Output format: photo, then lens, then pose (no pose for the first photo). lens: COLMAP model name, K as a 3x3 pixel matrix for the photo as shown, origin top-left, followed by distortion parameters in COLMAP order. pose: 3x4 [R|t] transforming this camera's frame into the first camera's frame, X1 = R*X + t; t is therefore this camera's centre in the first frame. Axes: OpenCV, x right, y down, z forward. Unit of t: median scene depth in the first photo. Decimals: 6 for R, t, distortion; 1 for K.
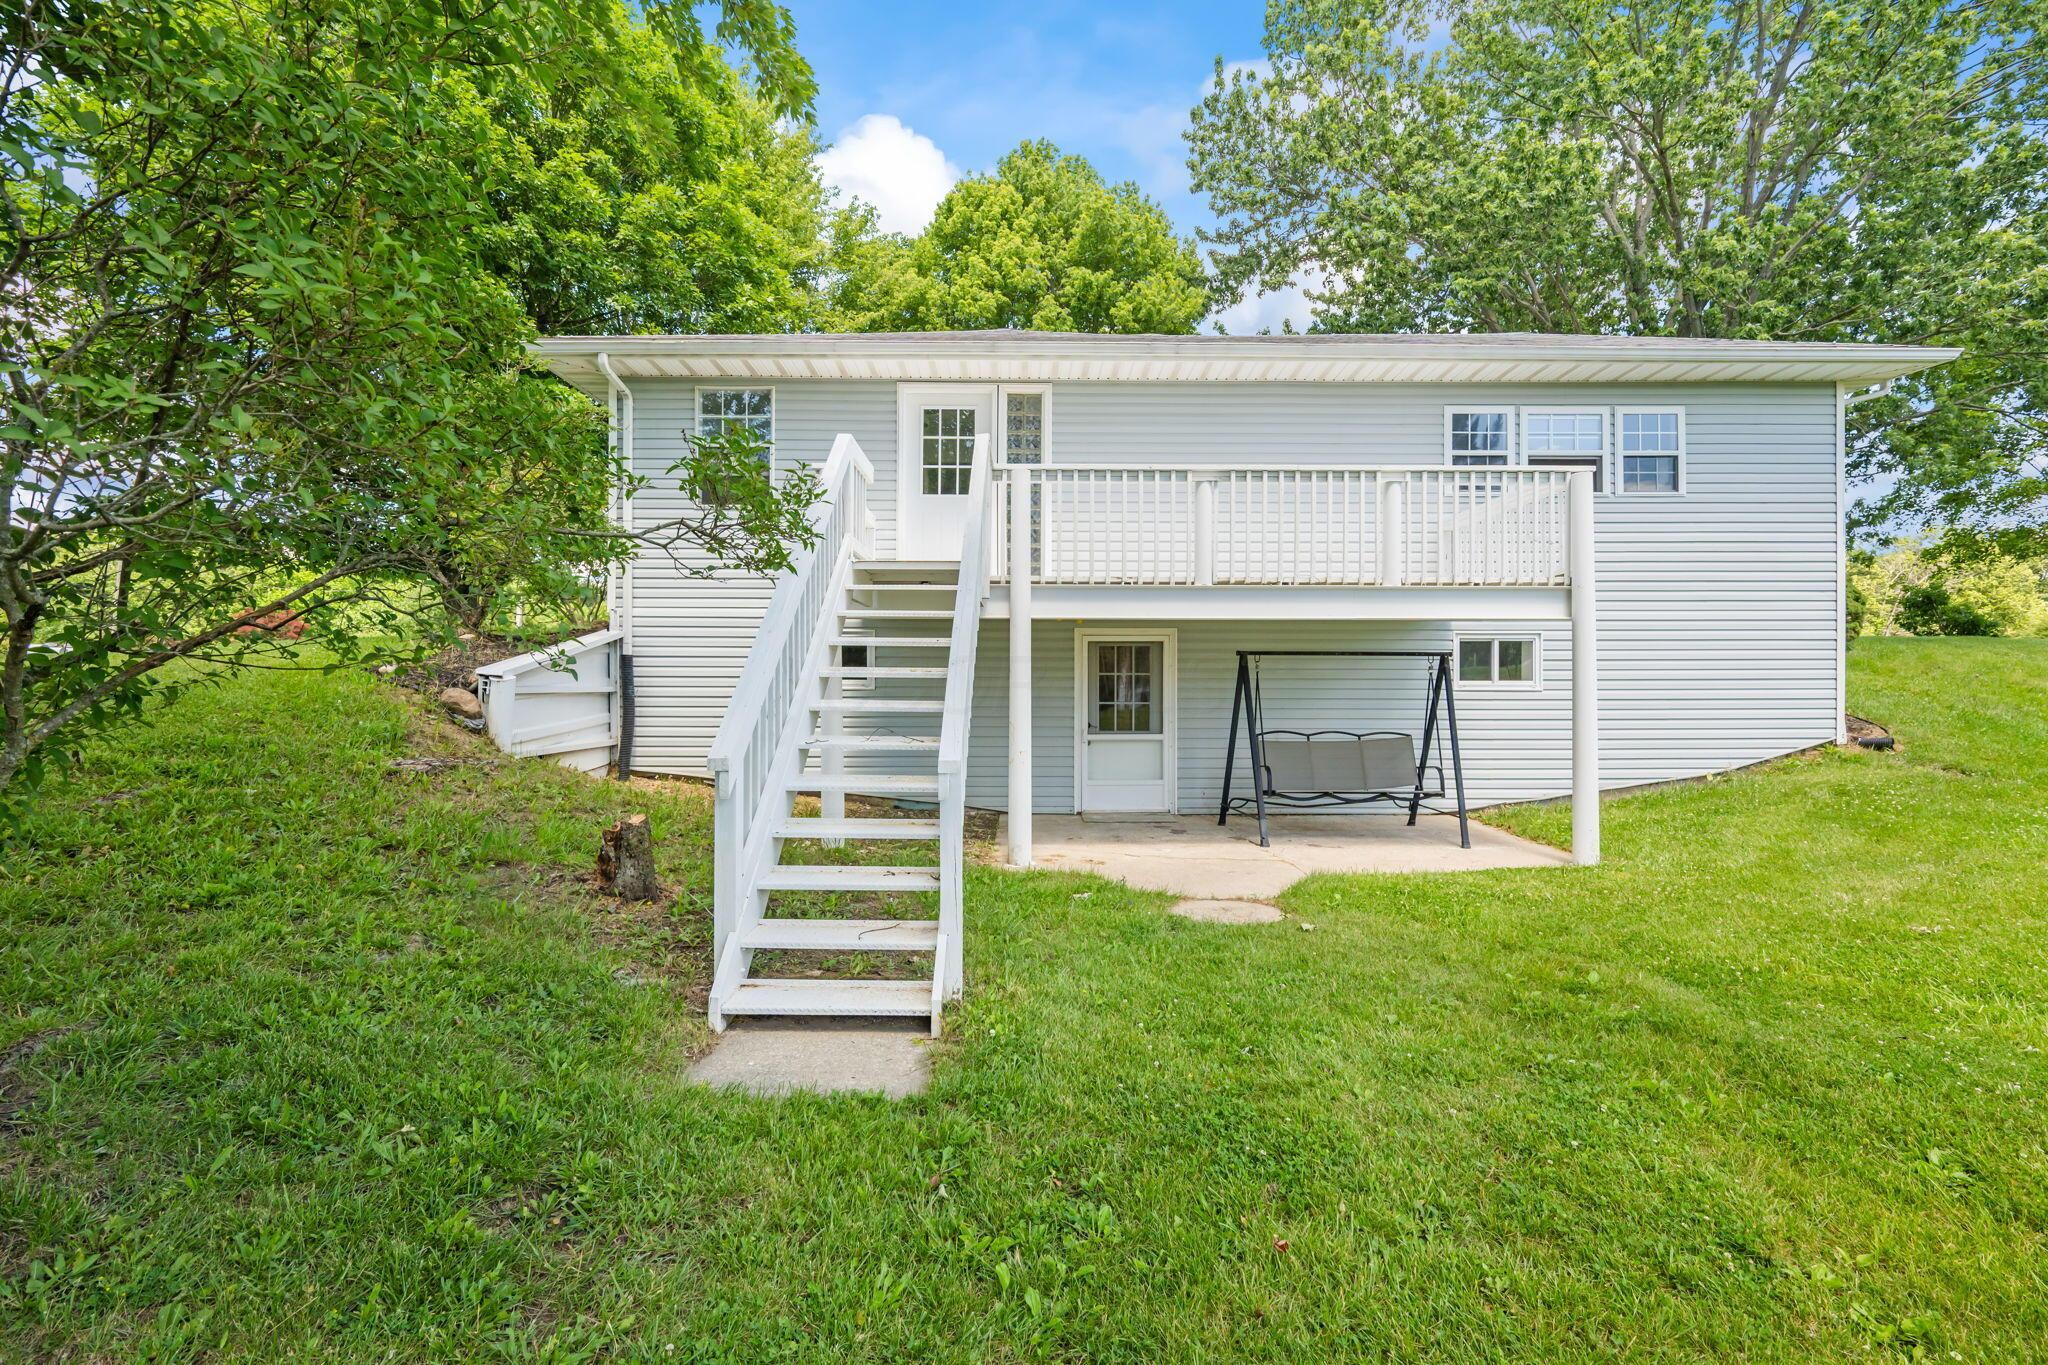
lens RADIAL K [[924.0, 0, 1024.0], [0, 924.0, 682.5], [0, 0, 1]] dist [-0.001555, 0.000779]
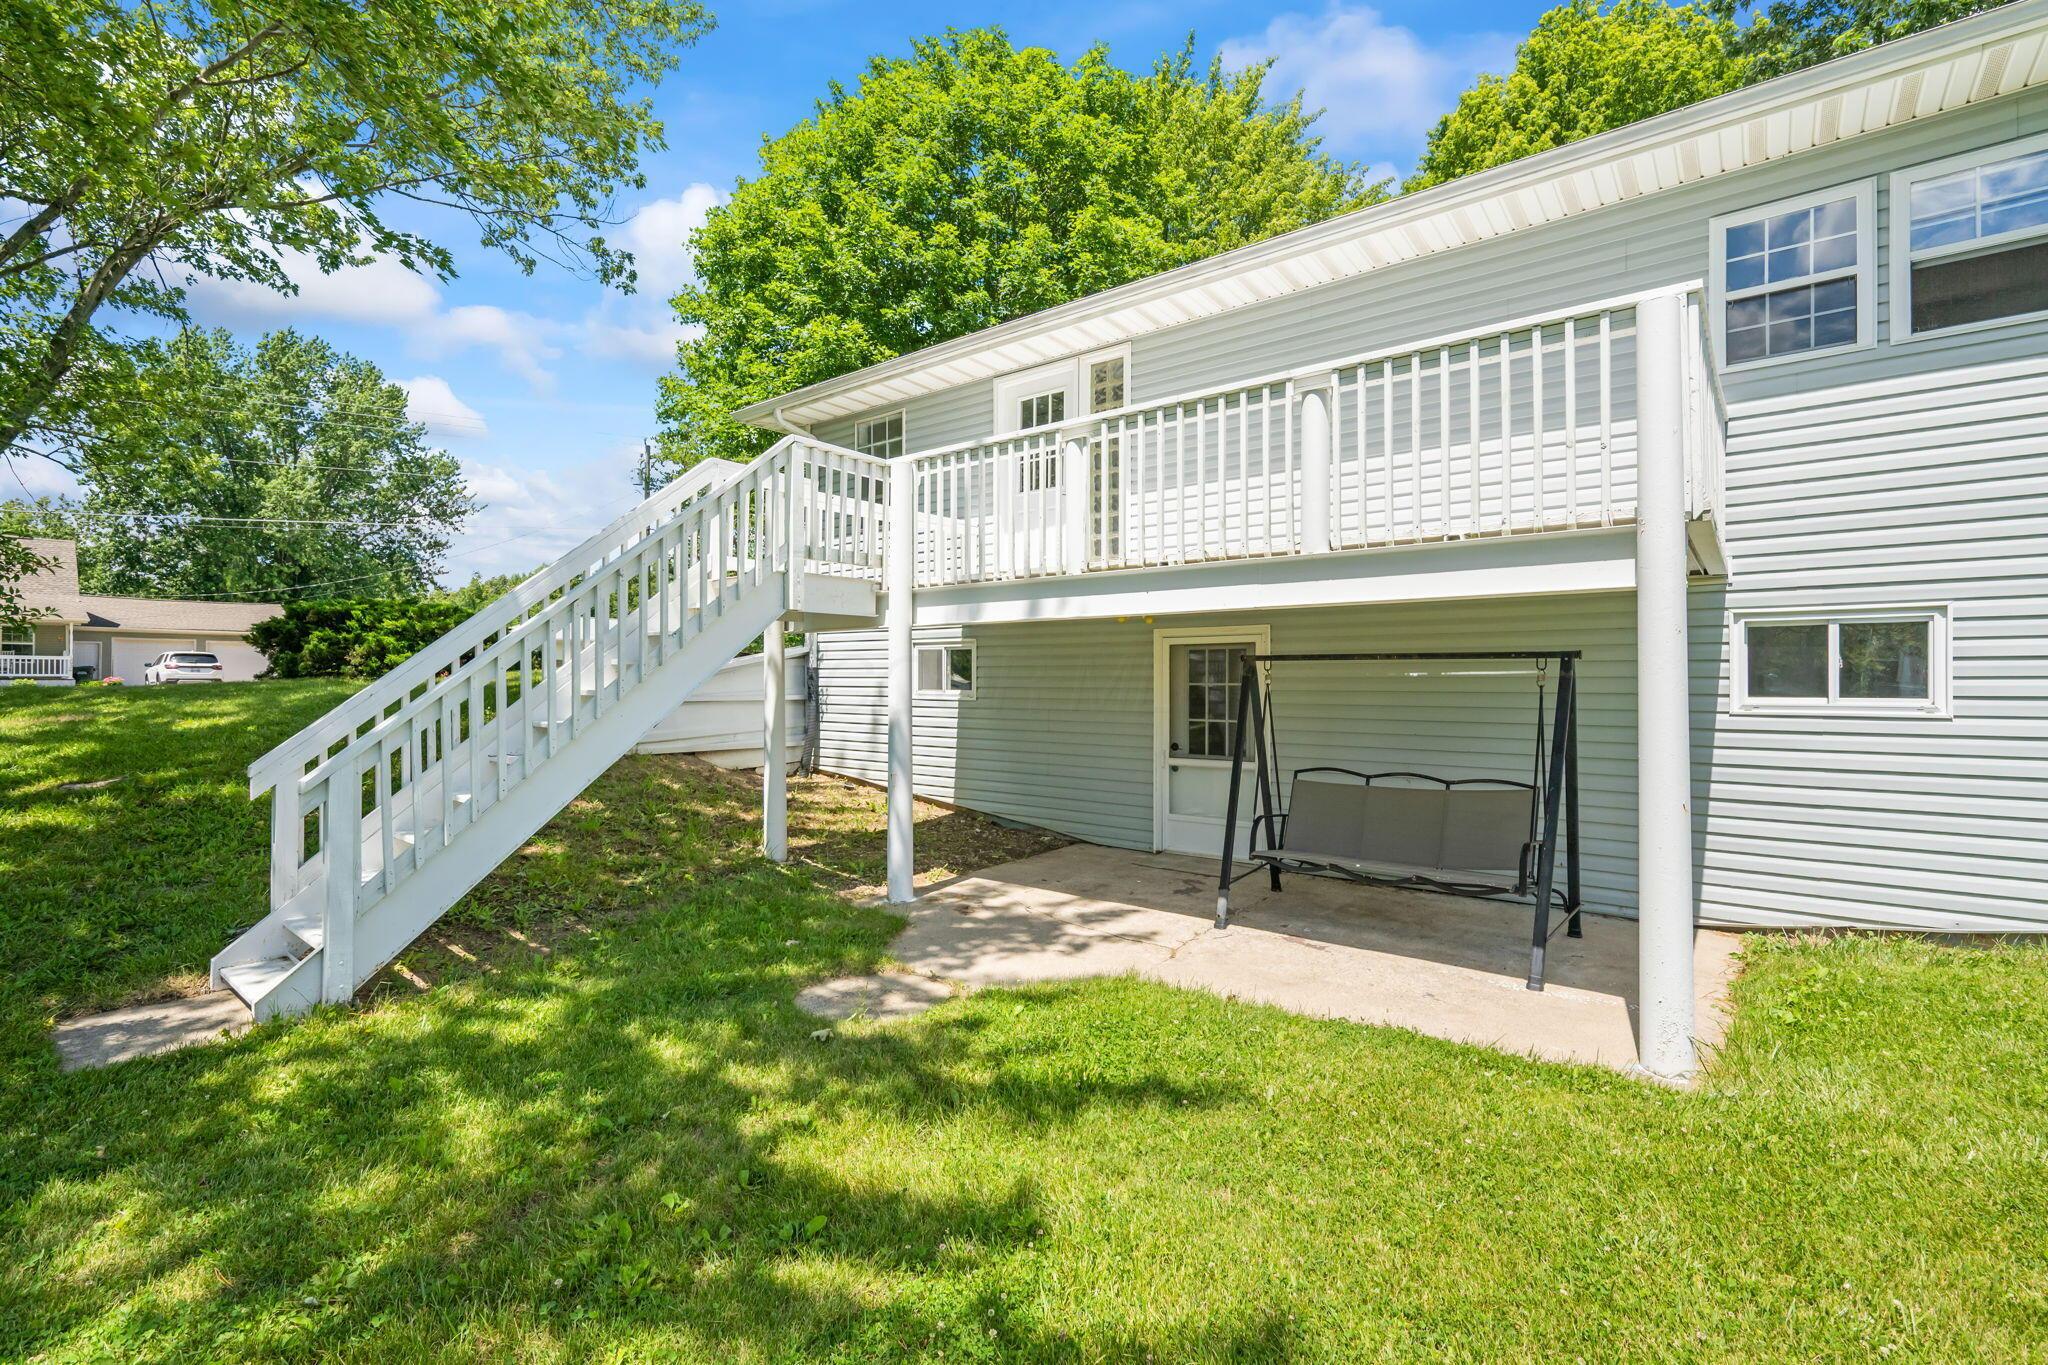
lens RADIAL K [[924.0, 0, 1024.0], [0, 924.0, 682.5], [0, 0, 1]] dist [-0.001555, 0.000779]
pose [[0.762913, 0.001846, -0.646499, 0.501437], [-0.002534, 0.999997, -0.000135, -0.010192], [0.646497, 0.001741, 0.762915, 0.284909]]
